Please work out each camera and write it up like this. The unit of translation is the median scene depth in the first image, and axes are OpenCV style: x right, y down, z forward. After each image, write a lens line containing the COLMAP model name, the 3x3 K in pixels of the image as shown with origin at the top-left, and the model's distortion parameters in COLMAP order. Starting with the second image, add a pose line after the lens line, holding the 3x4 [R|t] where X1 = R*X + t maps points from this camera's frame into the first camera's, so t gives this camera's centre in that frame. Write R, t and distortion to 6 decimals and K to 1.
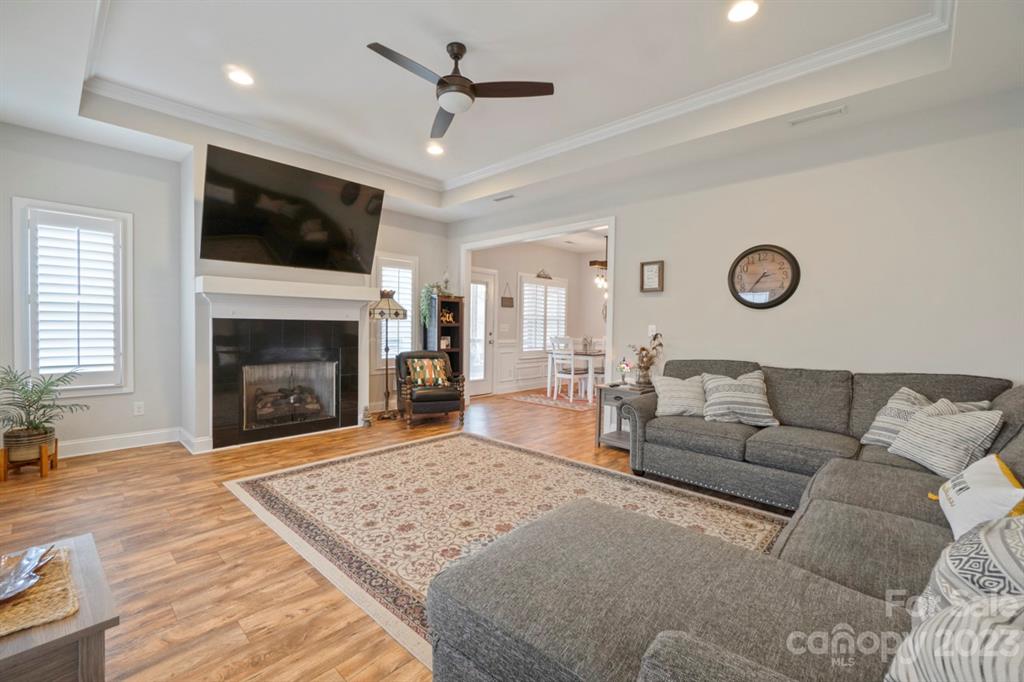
lens RADIAL K [[437.1, 0, 503.2], [0, 437.1, 335.1], [0, 0, 1]] dist [-0.004692, 0.000618]
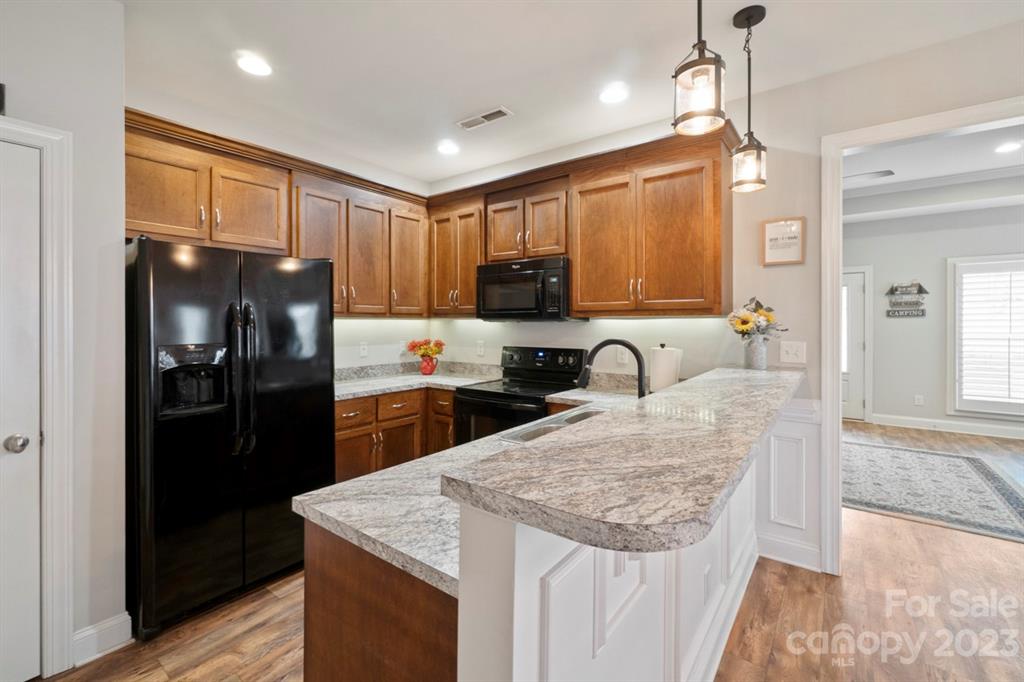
lens RADIAL K [[441.9, 0, 502.9], [0, 441.9, 323.3], [0, 0, 1]] dist [-0.000543, 0.000730]
pose [[-0.994114, -0.013396, -0.107507, 0.899119], [-0.016073, 0.999581, 0.024073, -0.081441], [0.107139, 0.025659, -0.993913, 1.932951]]
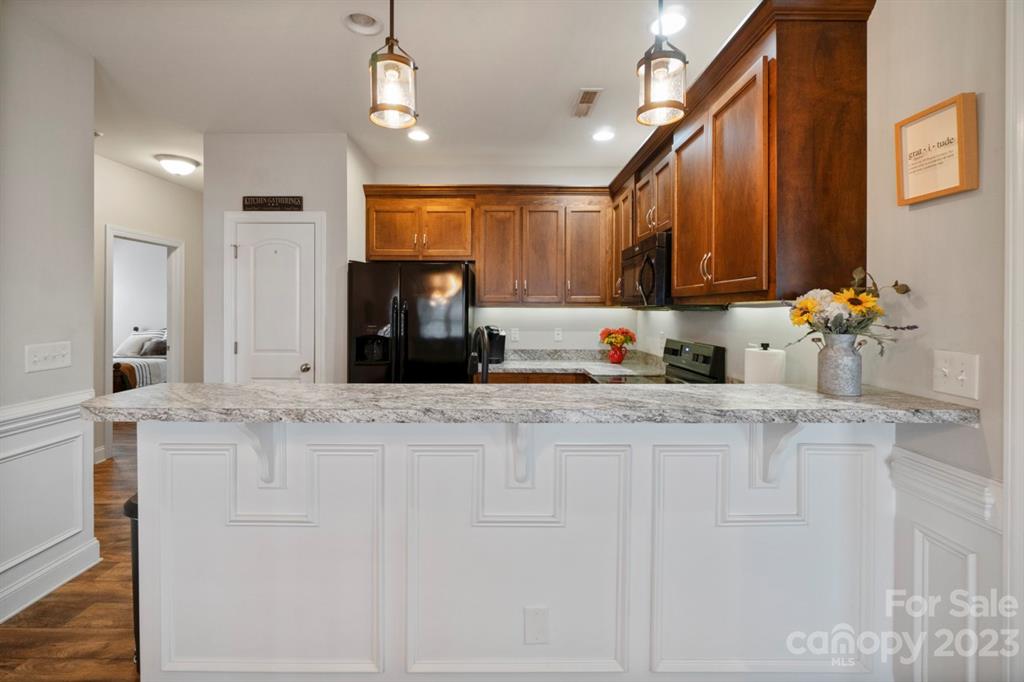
lens RADIAL K [[446.6, 0, 507.5], [0, 446.6, 313.0], [0, 0, 1]] dist [-0.002232, -0.000263]
pose [[-0.693941, -0.021138, 0.719722, 0.368446], [0.003821, 0.999447, 0.033038, -0.086488], [-0.720022, 0.025676, -0.693476, 1.783179]]
